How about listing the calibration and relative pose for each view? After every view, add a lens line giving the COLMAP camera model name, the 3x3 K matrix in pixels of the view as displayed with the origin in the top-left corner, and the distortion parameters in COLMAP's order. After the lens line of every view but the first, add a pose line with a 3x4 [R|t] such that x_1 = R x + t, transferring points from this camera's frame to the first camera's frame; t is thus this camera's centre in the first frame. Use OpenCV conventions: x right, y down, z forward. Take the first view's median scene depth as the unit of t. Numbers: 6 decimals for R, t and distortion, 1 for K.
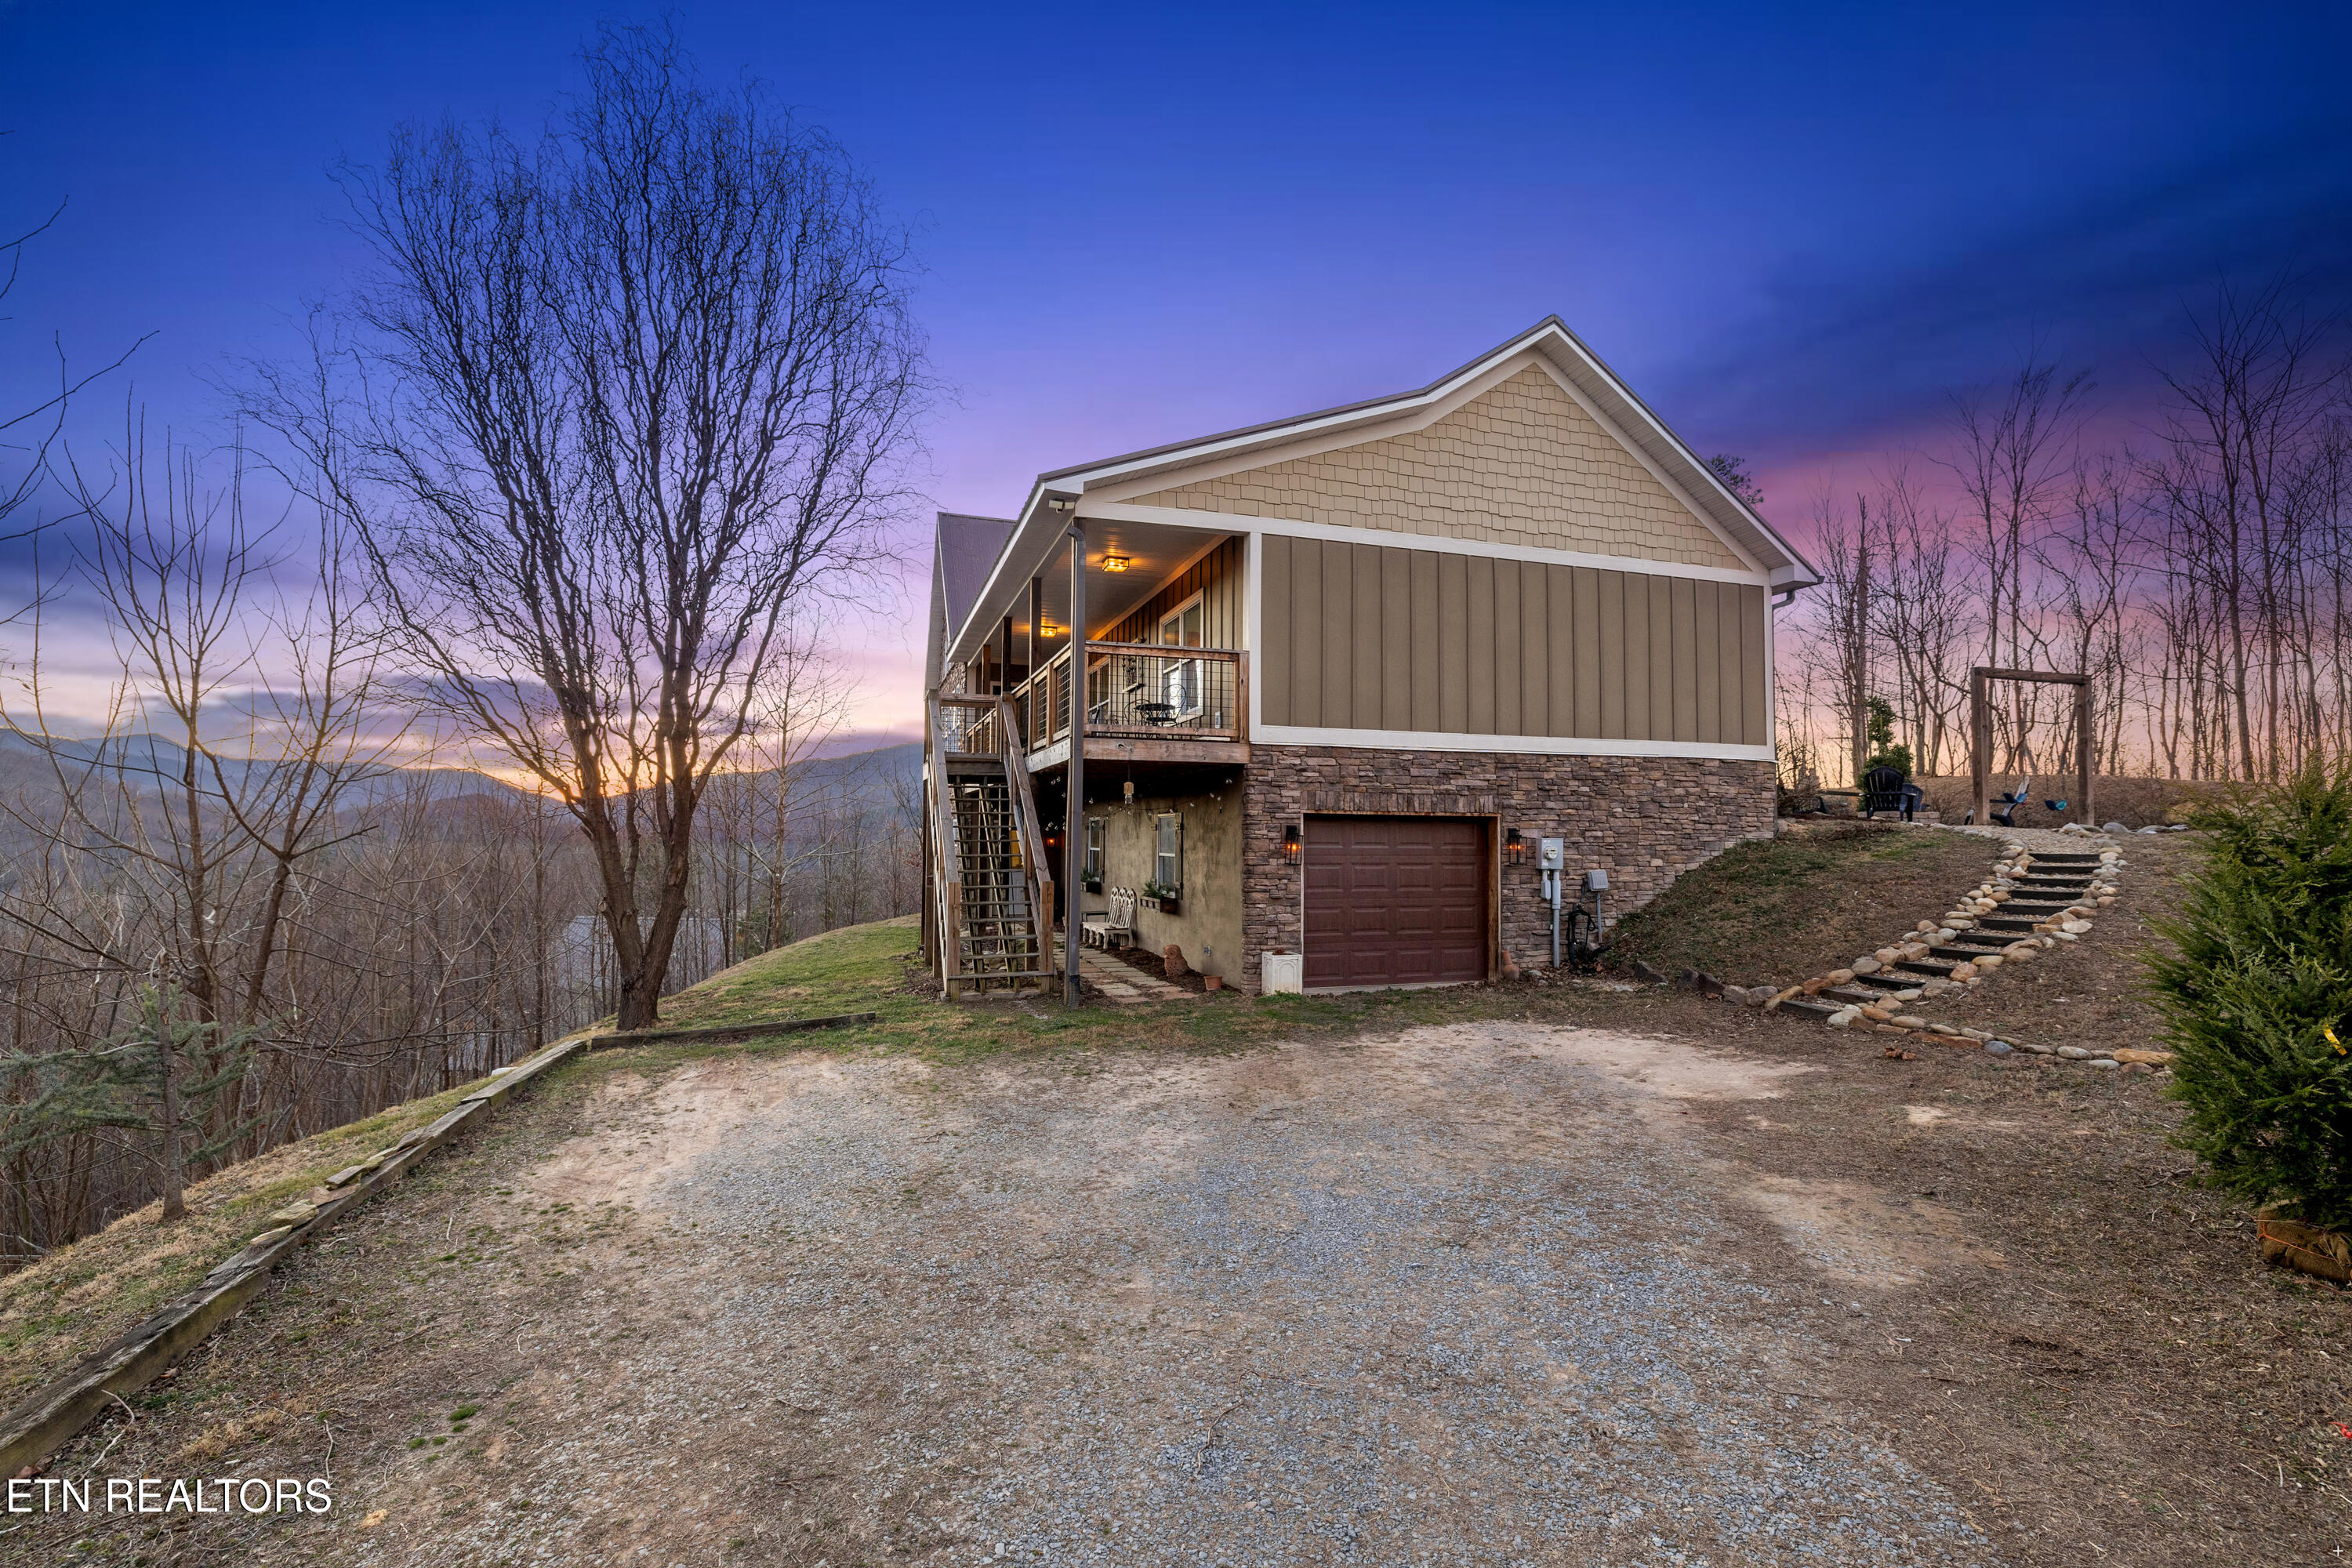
lens RADIAL K [[976.5, 0, 1190.8], [0, 976.5, 793.1], [0, 0, 1]] dist [0.007624, -0.003333]
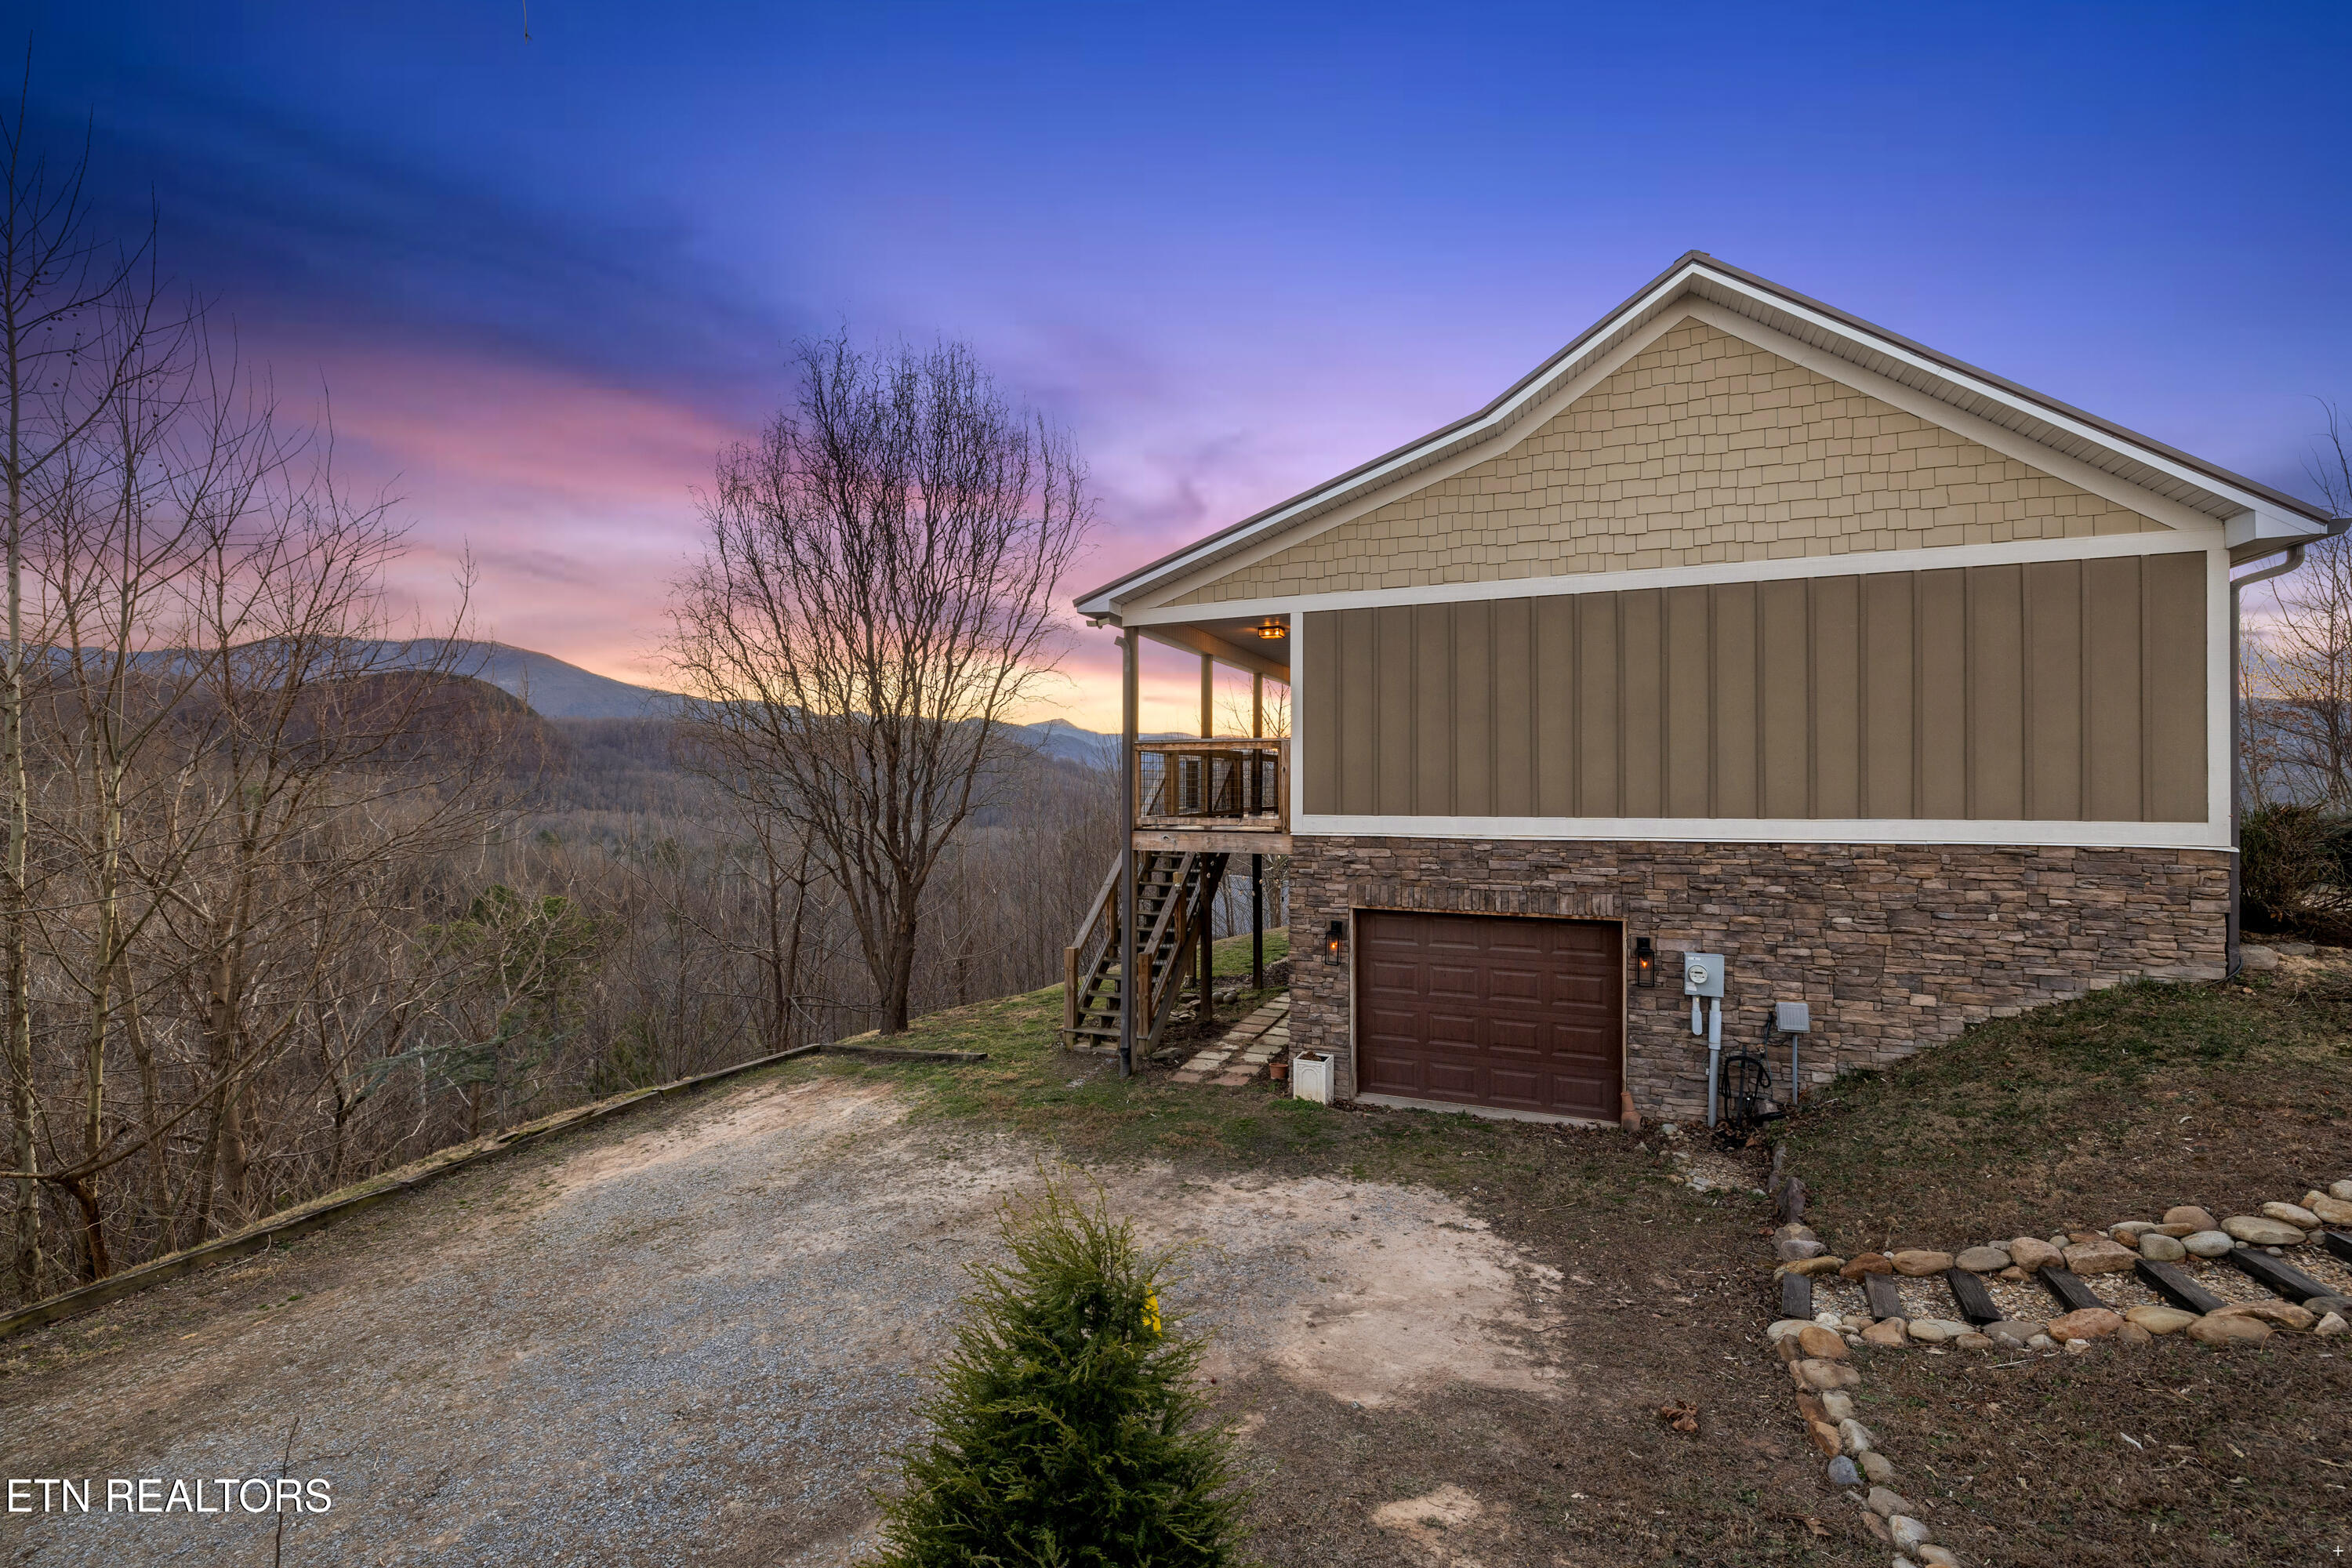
lens RADIAL K [[976.5, 0, 1199.7], [0, 976.5, 789.0], [0, 0, 1]] dist [0.007624, -0.003333]
pose [[0.778401, -0.002156, -0.627764, 0.559969], [0.028022, 0.999117, 0.031315, -0.120537], [0.627142, -0.041967, 0.777774, 0.181763]]
